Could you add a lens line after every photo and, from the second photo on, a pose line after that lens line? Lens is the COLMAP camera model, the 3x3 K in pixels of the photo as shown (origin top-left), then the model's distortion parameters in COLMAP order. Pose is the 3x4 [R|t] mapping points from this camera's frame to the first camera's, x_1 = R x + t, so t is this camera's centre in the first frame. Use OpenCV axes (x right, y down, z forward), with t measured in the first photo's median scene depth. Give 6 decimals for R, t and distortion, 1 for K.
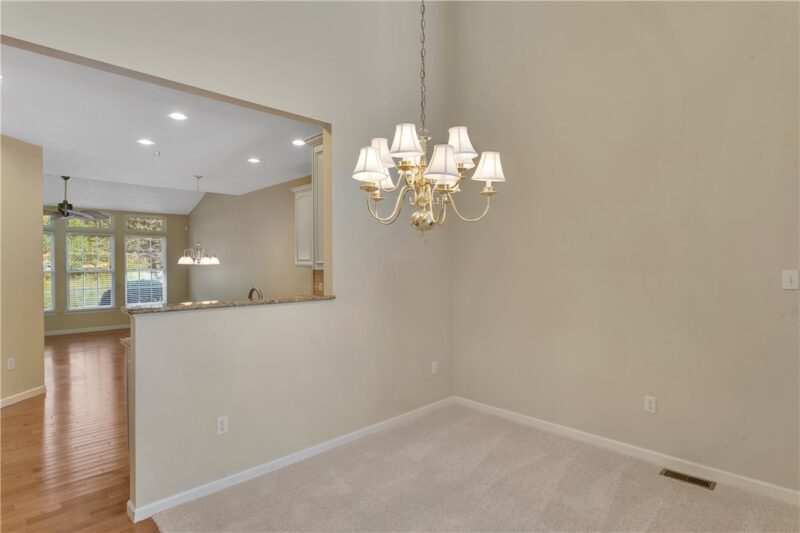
lens RADIAL K [[410.3, 0, 397.0], [0, 410.3, 267.8], [0, 0, 1]] dist [-0.003388, -0.000897]
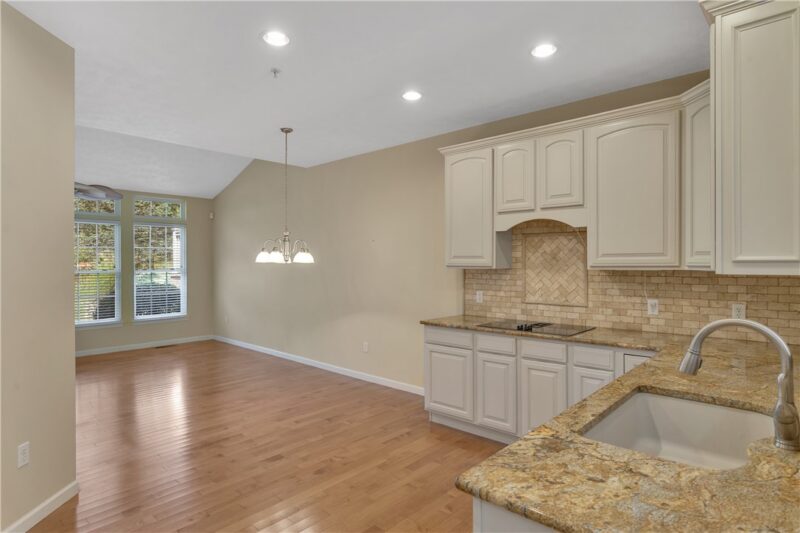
lens RADIAL K [[432.3, 0, 400.0], [0, 432.3, 266.5], [0, 0, 1]] dist [0.000557, 0.000110]
pose [[0.998517, -0.000178, 0.054440, -0.314947], [0.000216, 1.000000, -0.000675, -0.001630], [-0.054440, 0.000686, 0.998517, 0.270075]]
